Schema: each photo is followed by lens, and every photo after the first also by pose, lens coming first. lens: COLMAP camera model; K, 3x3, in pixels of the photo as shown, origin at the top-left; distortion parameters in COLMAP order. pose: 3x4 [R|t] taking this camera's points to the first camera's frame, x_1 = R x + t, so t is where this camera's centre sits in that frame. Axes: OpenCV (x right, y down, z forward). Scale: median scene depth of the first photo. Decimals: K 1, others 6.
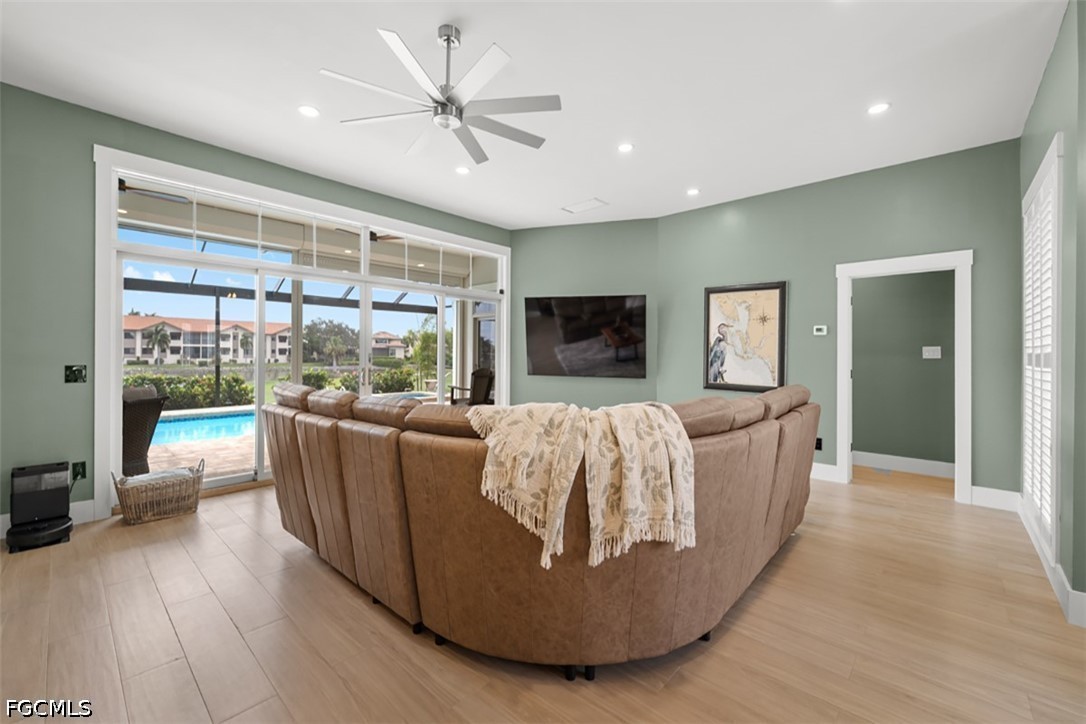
lens RADIAL K [[437.5, 0, 547.6], [0, 437.5, 354.8], [0, 0, 1]] dist [-0.000111, -0.000127]
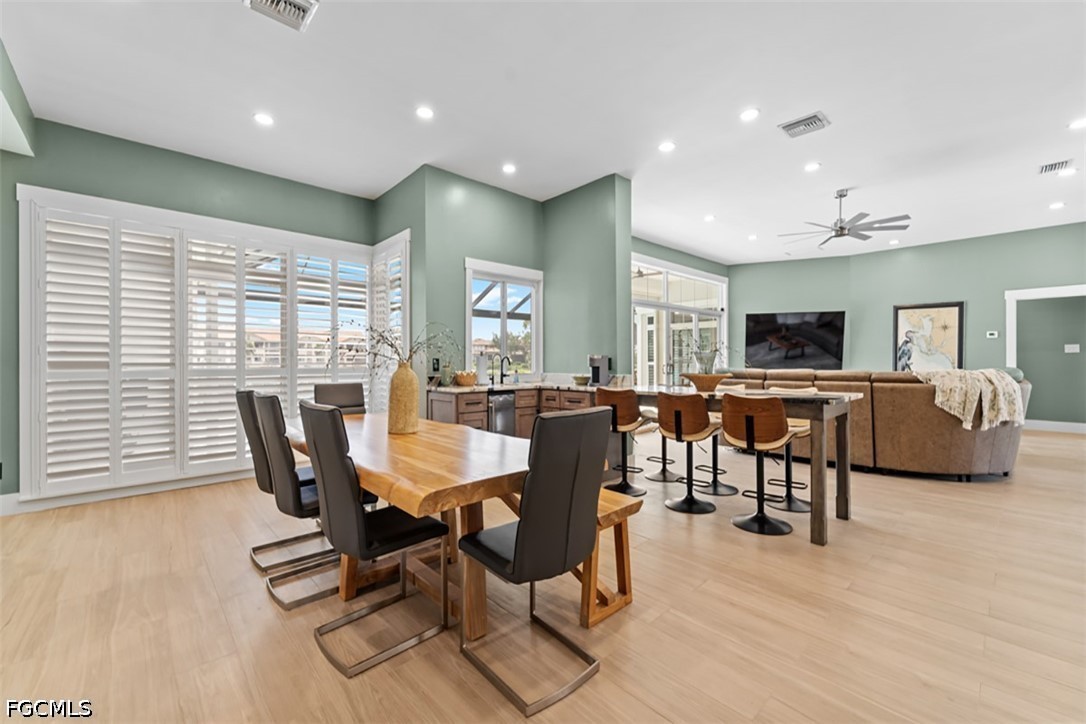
lens RADIAL K [[437.5, 0, 543.5], [0, 437.5, 358.7], [0, 0, 1]] dist [-0.000111, -0.000127]
pose [[0.996422, -0.011705, -0.083704, -0.746546], [0.011664, 0.999931, -0.000969, 0.009890], [0.083710, -0.000010, 0.996490, -0.590746]]
